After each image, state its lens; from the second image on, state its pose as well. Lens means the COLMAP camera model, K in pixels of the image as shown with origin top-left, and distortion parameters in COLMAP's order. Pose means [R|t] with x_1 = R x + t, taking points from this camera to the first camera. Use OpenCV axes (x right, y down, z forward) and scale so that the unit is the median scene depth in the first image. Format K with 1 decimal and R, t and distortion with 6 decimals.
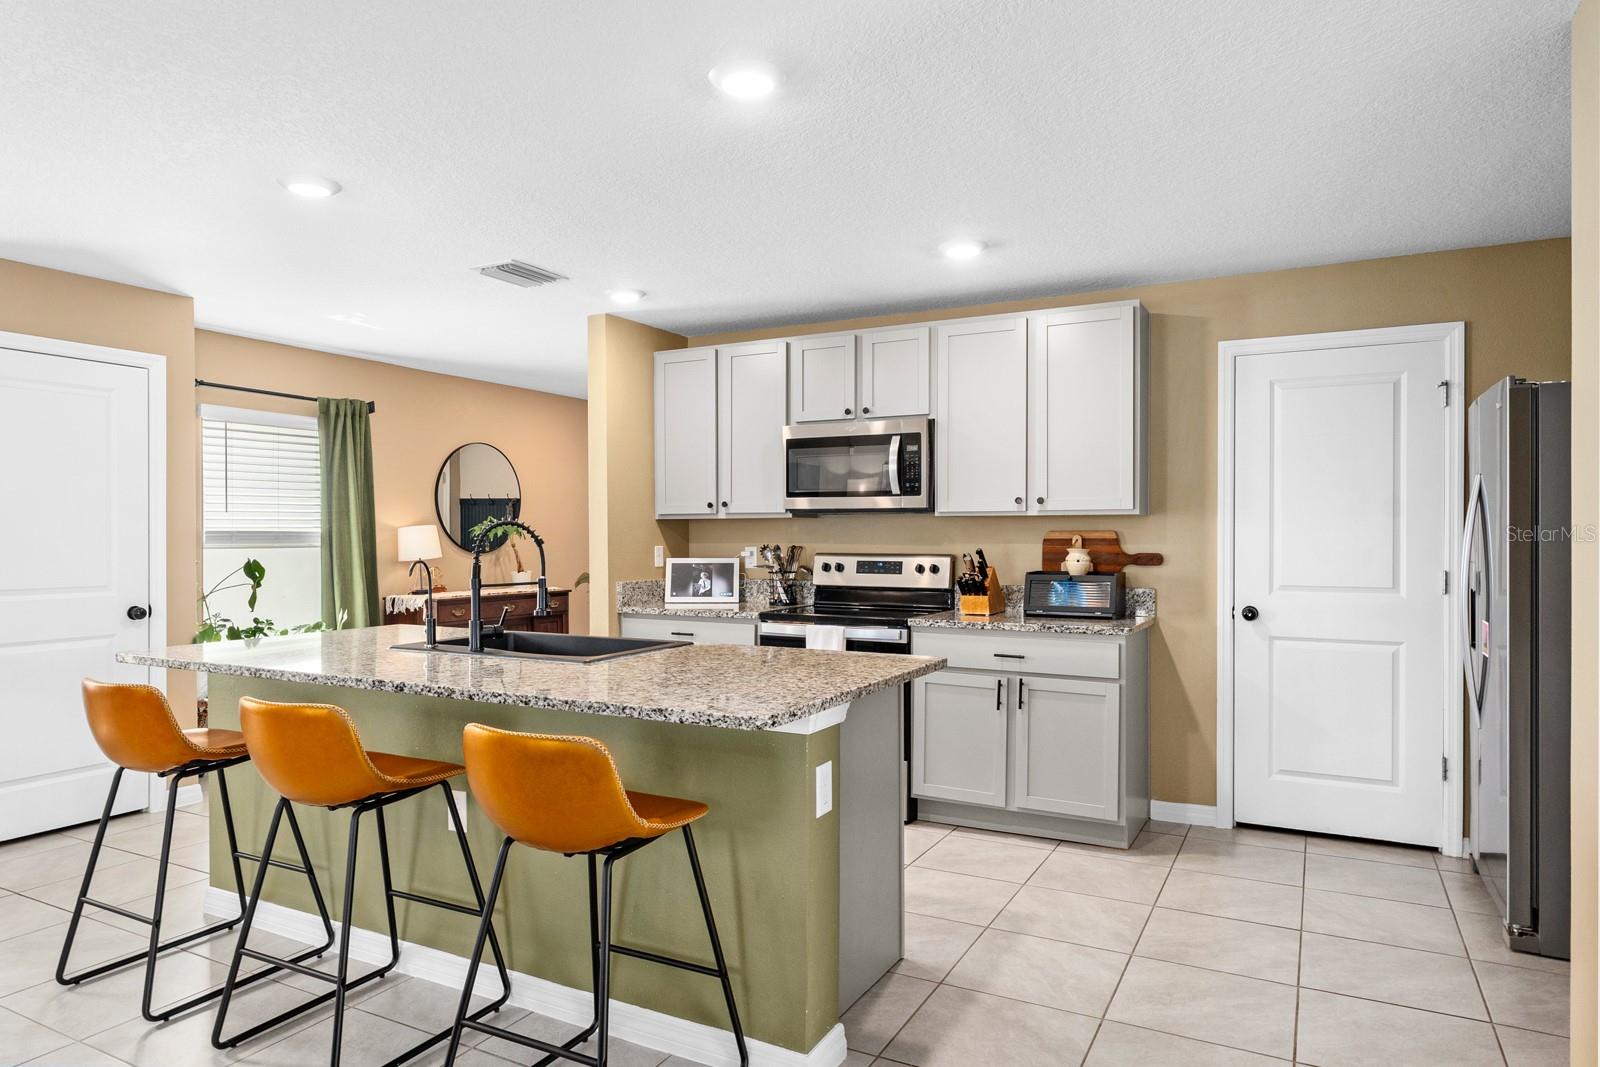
lens RADIAL K [[975.1, 0, 802.2], [0, 975.1, 541.8], [0, 0, 1]] dist [-0.000382, 0.000846]
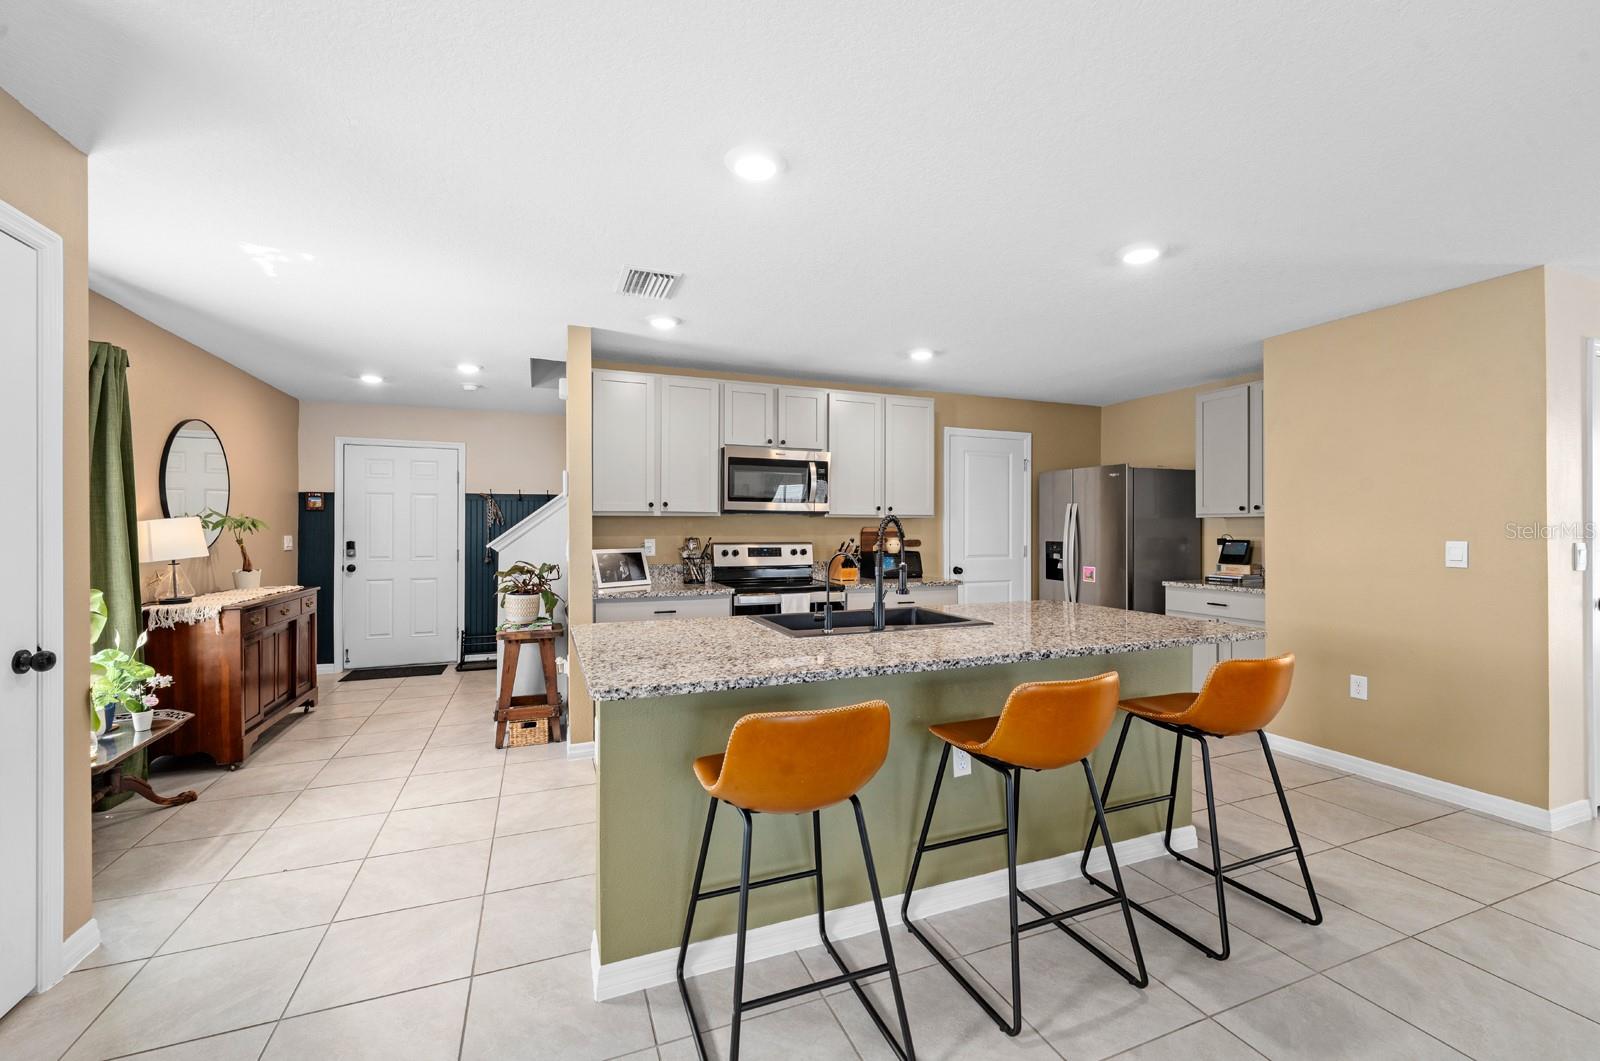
lens RADIAL K [[653.8, 0, 802.0], [0, 653.8, 524.6], [0, 0, 1]] dist [0.002050, -0.000053]
pose [[0.646132, 0.004885, 0.763210, -0.628968], [0.003471, 0.999950, -0.009338, -0.004922], [-0.763218, 0.008683, 0.646083, 0.352218]]
